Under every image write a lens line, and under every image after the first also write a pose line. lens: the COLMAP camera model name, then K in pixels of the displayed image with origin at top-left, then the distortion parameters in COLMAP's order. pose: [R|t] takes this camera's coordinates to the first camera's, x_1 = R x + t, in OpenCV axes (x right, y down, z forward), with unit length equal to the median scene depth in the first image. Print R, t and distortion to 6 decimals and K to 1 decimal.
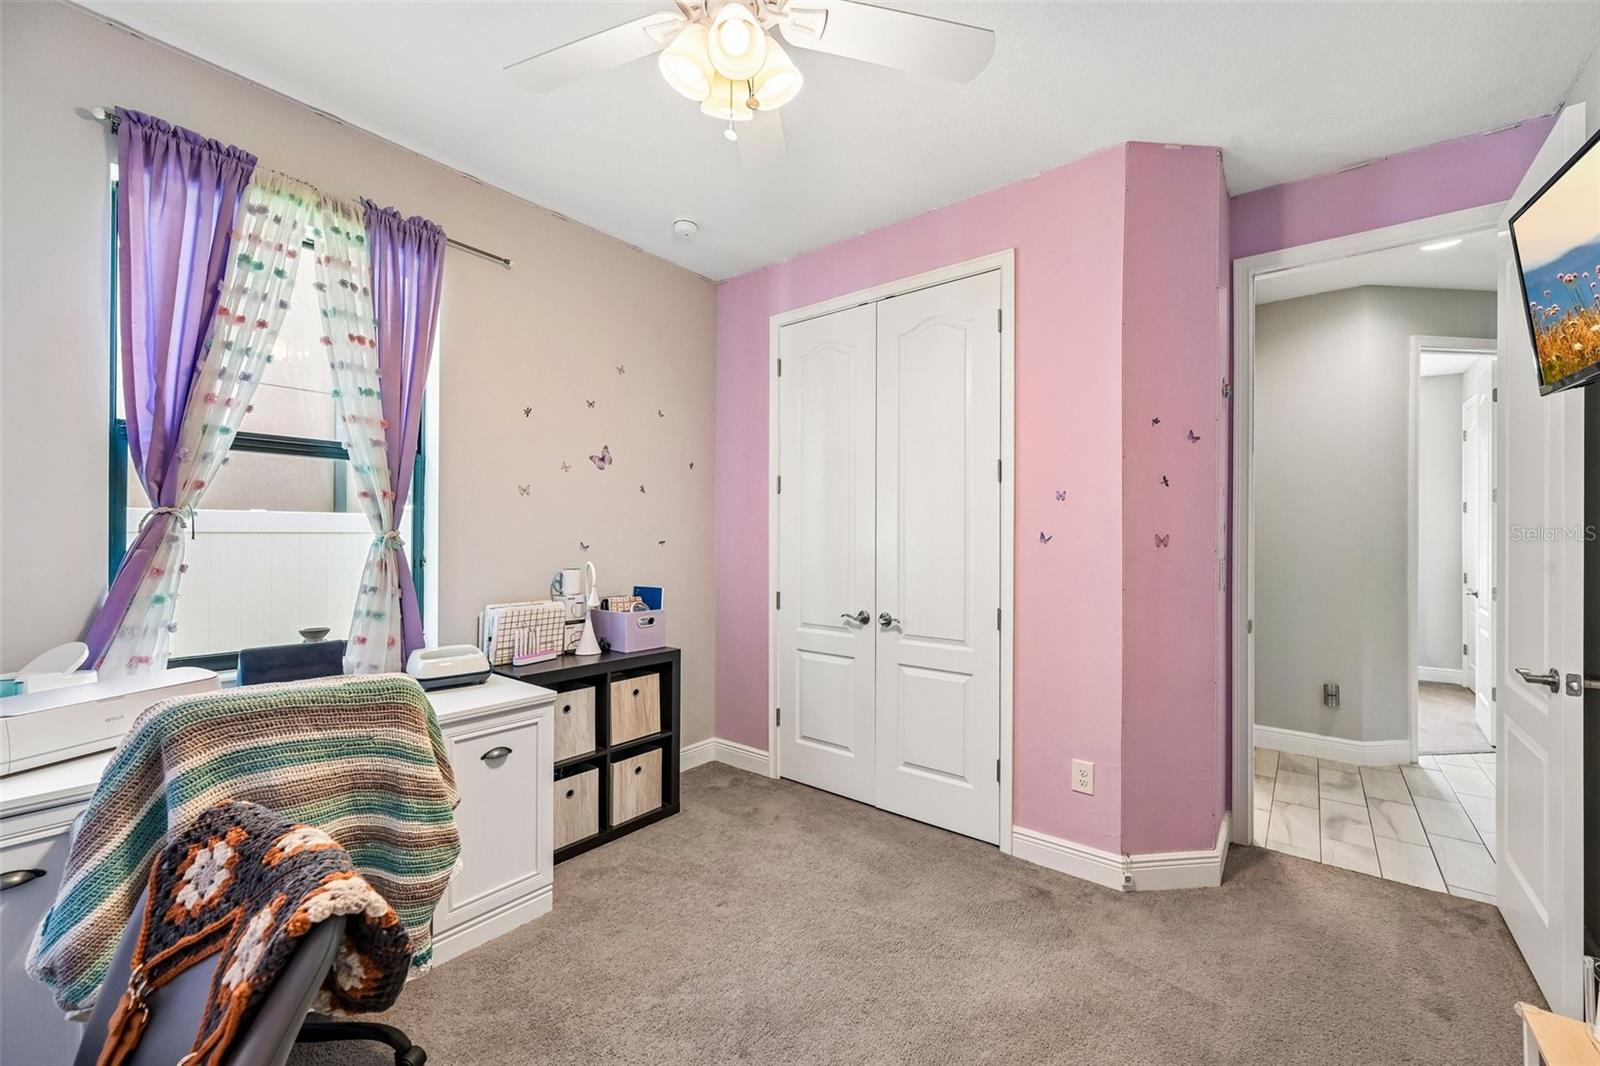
lens RADIAL K [[630.9, 0, 802.1], [0, 630.9, 533.7], [0, 0, 1]] dist [-0.001190, 0.000213]
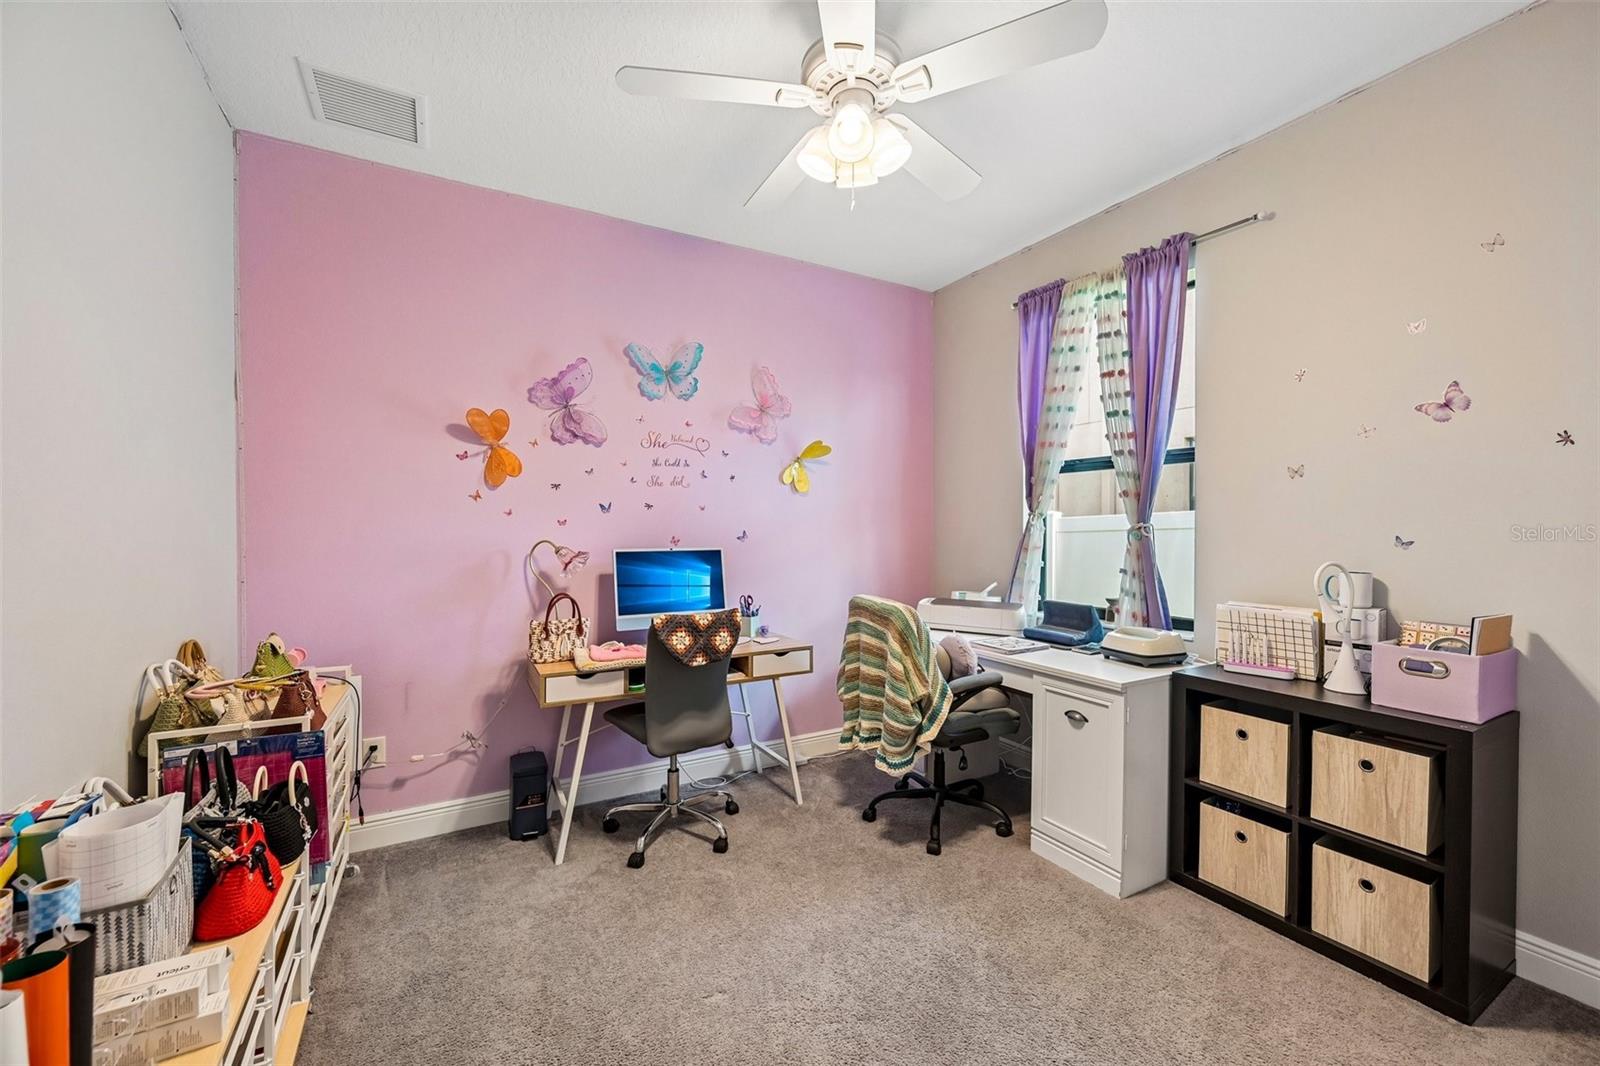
lens RADIAL K [[630.9, 0, 802.1], [0, 630.9, 533.7], [0, 0, 1]] dist [-0.001190, 0.000213]
pose [[-0.364045, 0.002658, -0.931378, 0.578905], [0.003302, 0.999993, 0.001563, 0.008778], [0.931376, -0.002507, -0.364051, 0.717718]]
